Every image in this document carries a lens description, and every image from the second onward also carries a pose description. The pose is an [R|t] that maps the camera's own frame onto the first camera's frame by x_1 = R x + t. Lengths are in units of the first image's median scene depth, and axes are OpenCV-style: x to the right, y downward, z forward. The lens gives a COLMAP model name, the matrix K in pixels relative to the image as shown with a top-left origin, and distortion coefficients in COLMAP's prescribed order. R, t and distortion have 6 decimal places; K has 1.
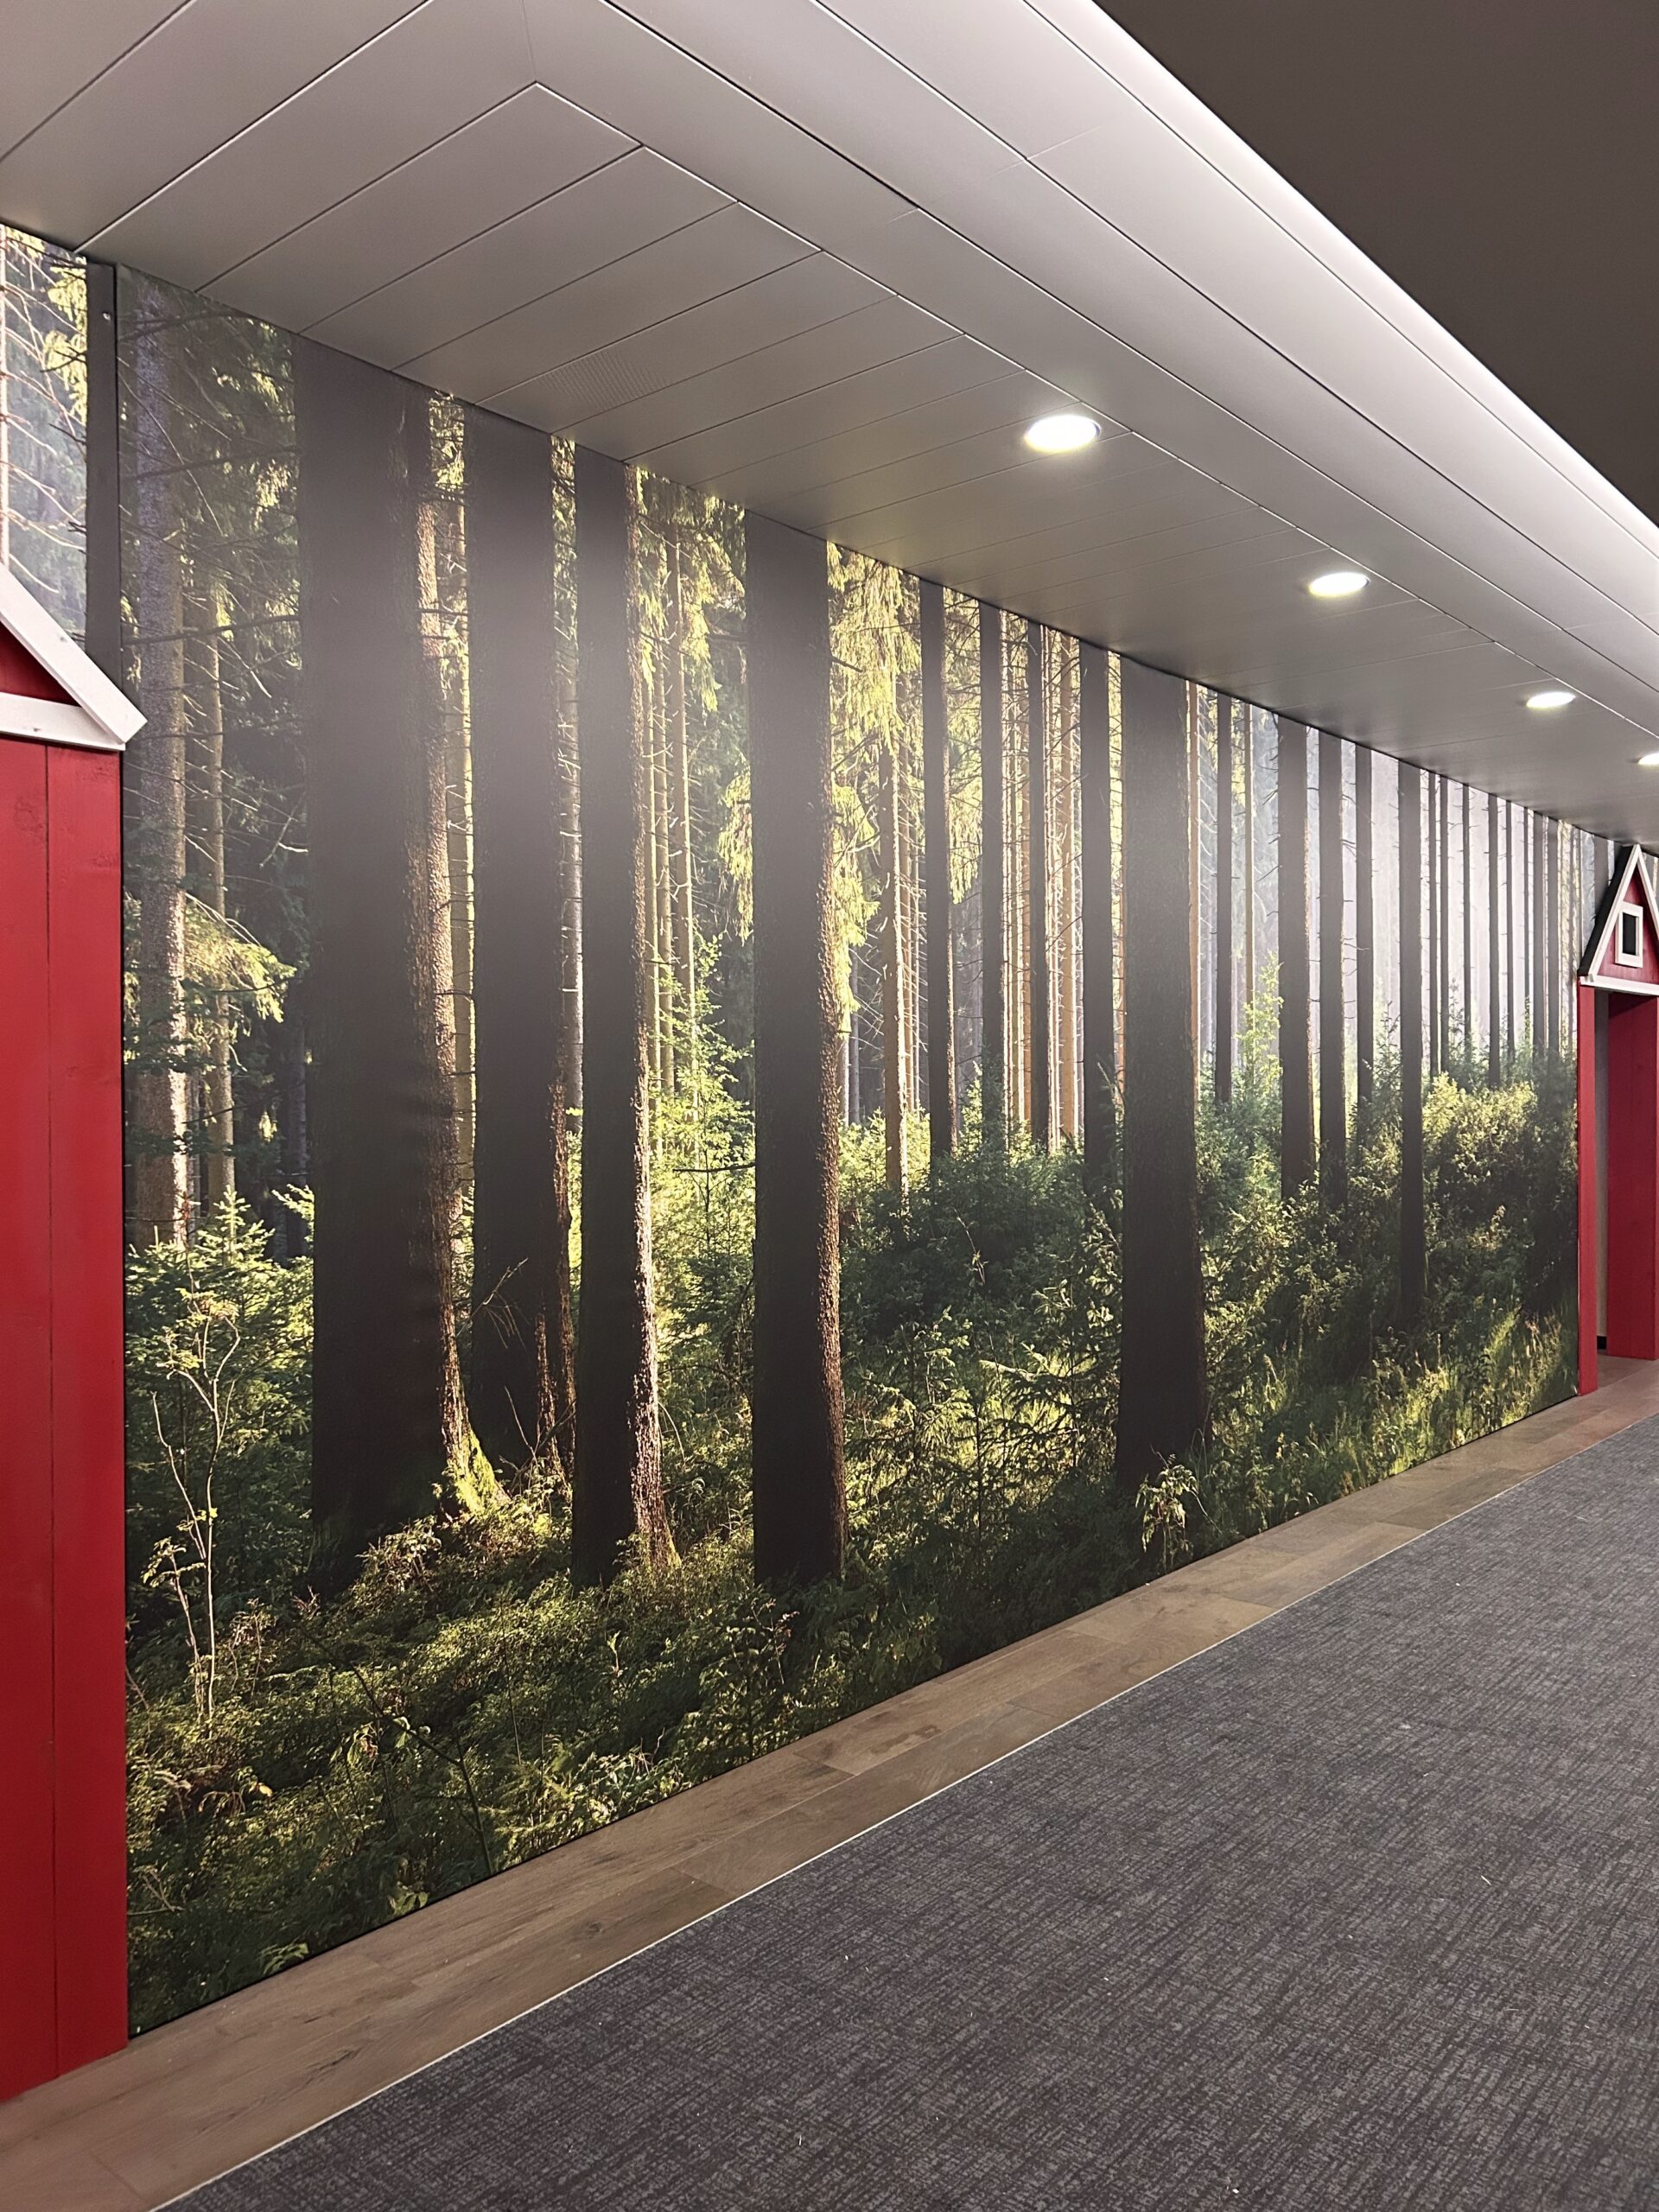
lens RADIAL K [[1664.1, 0, 847.9], [0, 1664.1, 1111.2], [0, 0, 1]] dist [0.045514, -0.053098]
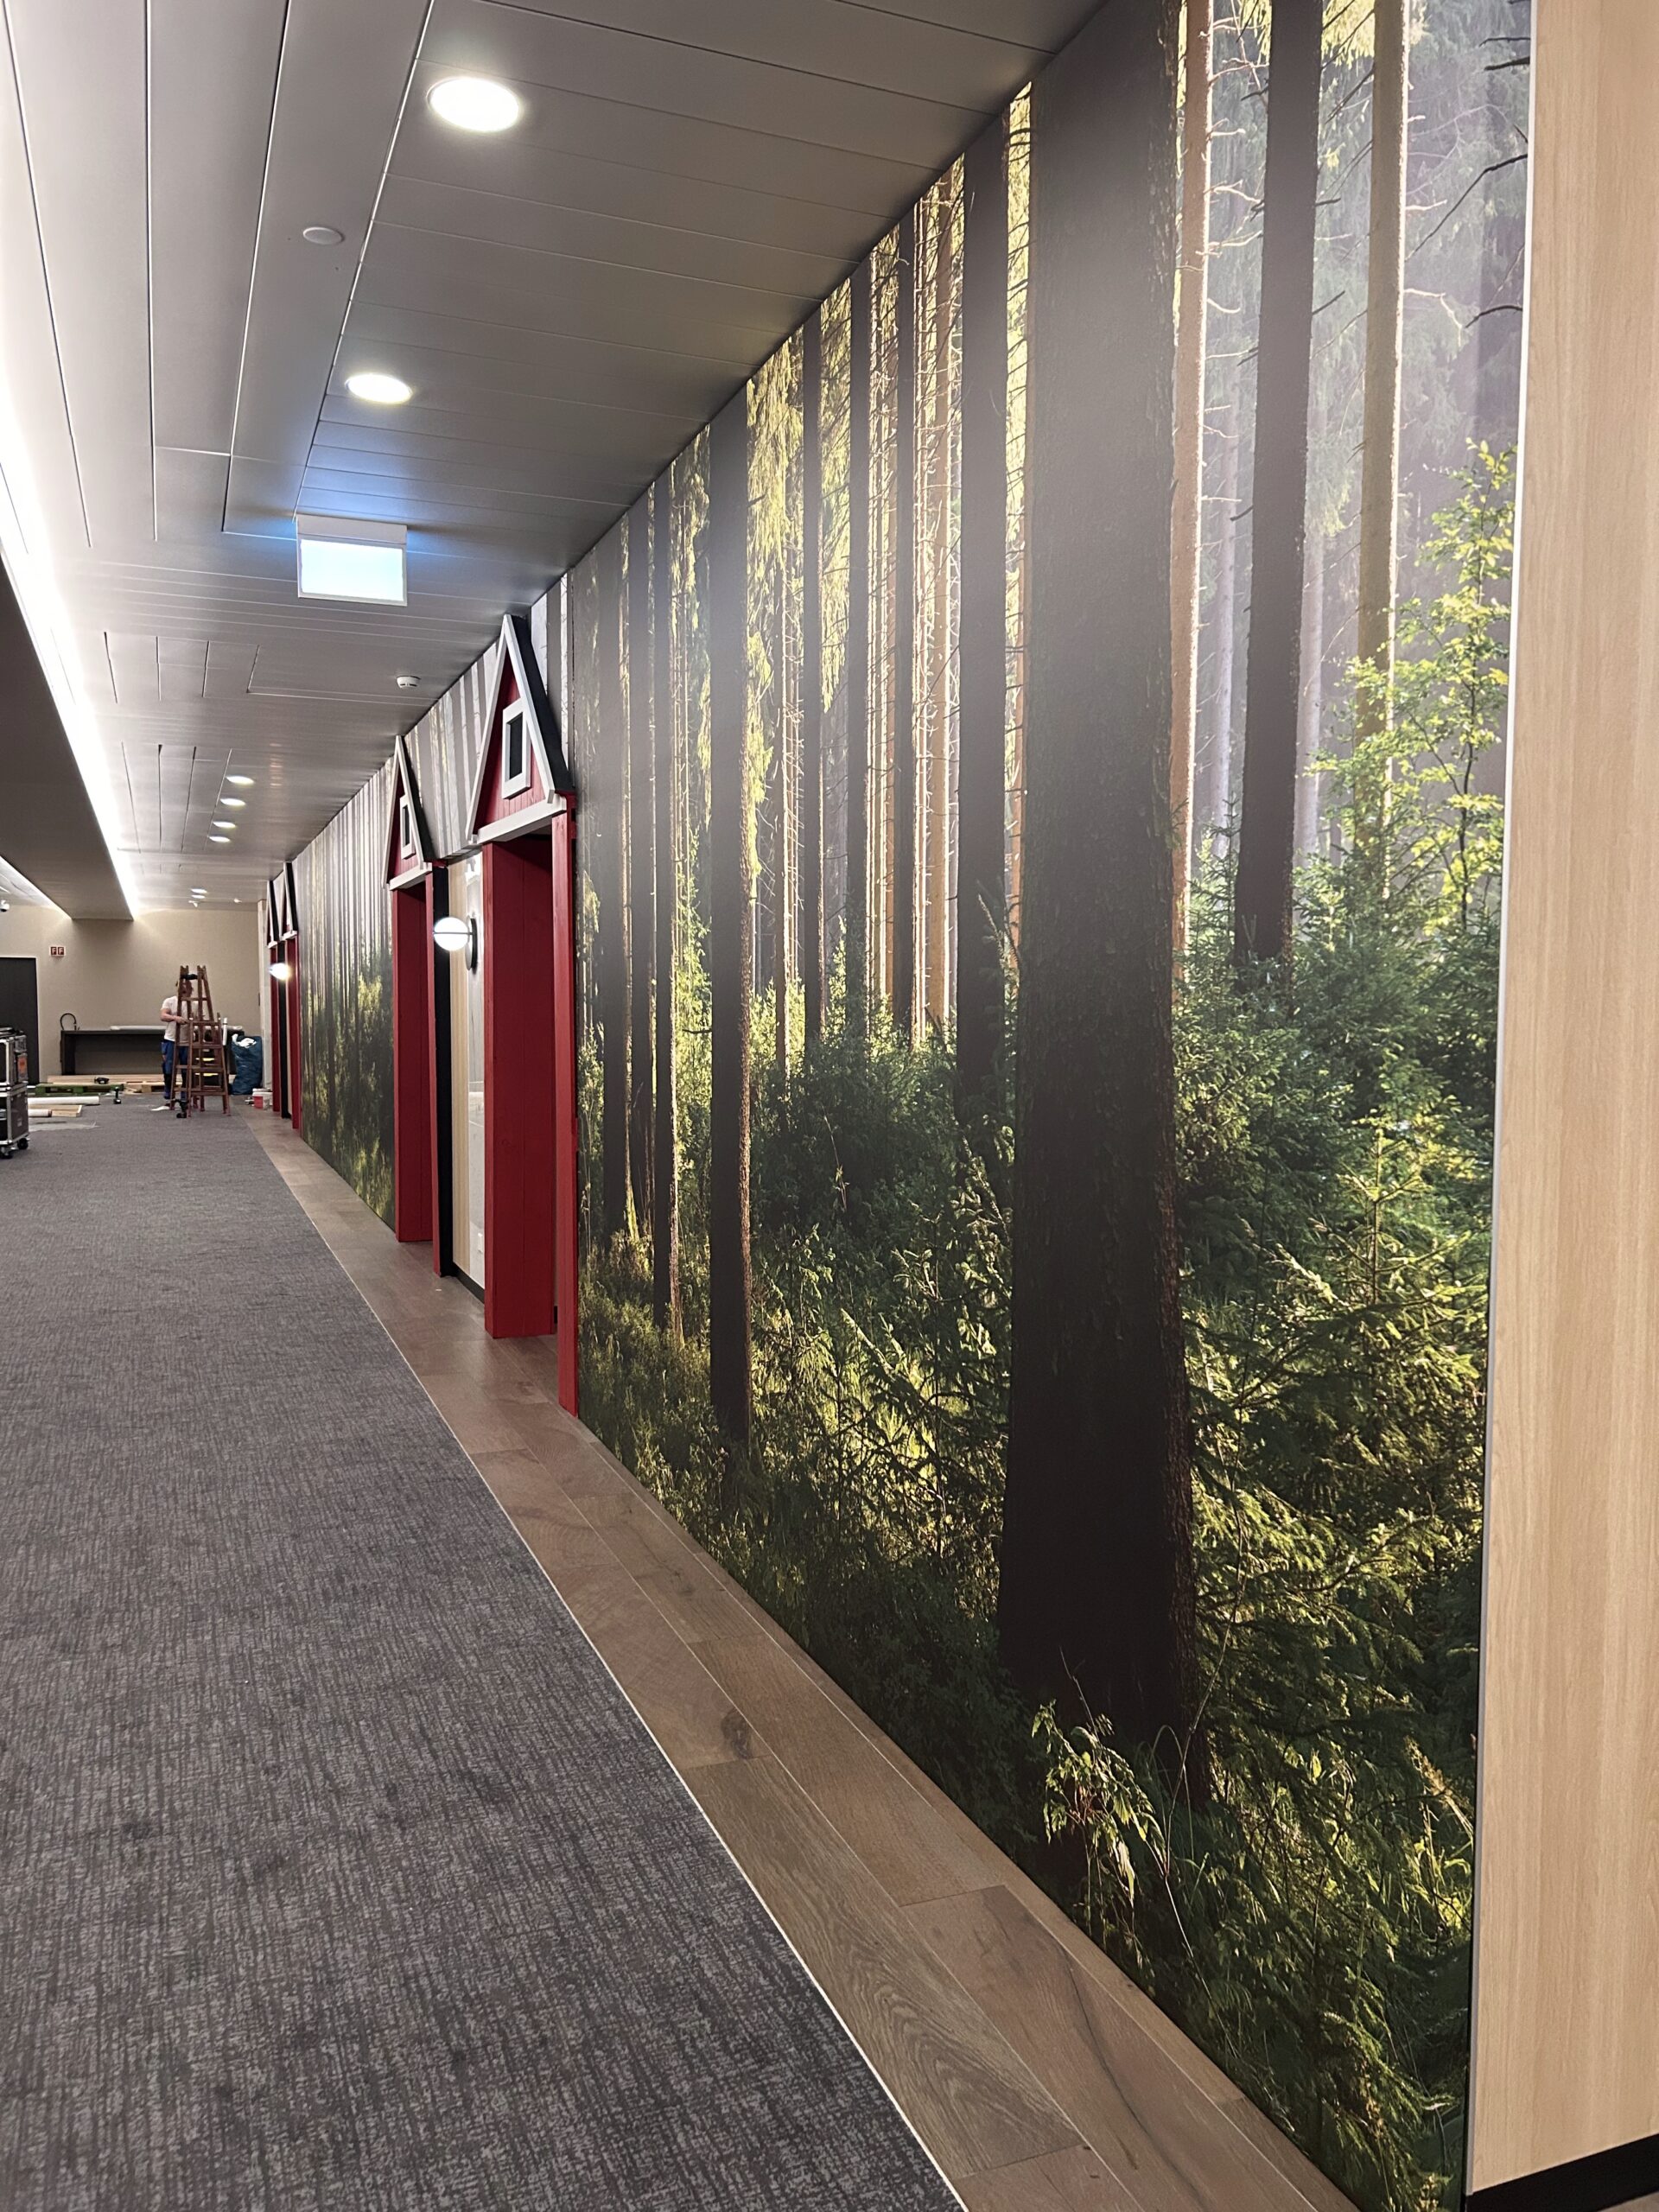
lens RADIAL K [[1664.1, 0, 829.4], [0, 1664.1, 1128.4], [0, 0, 1]] dist [0.045514, -0.053098]
pose [[-0.477236, 0.070043, -0.875980, 0.710859], [-0.009292, 0.996361, 0.084730, 0.002418], [0.878726, 0.048576, -0.474848, 1.290903]]
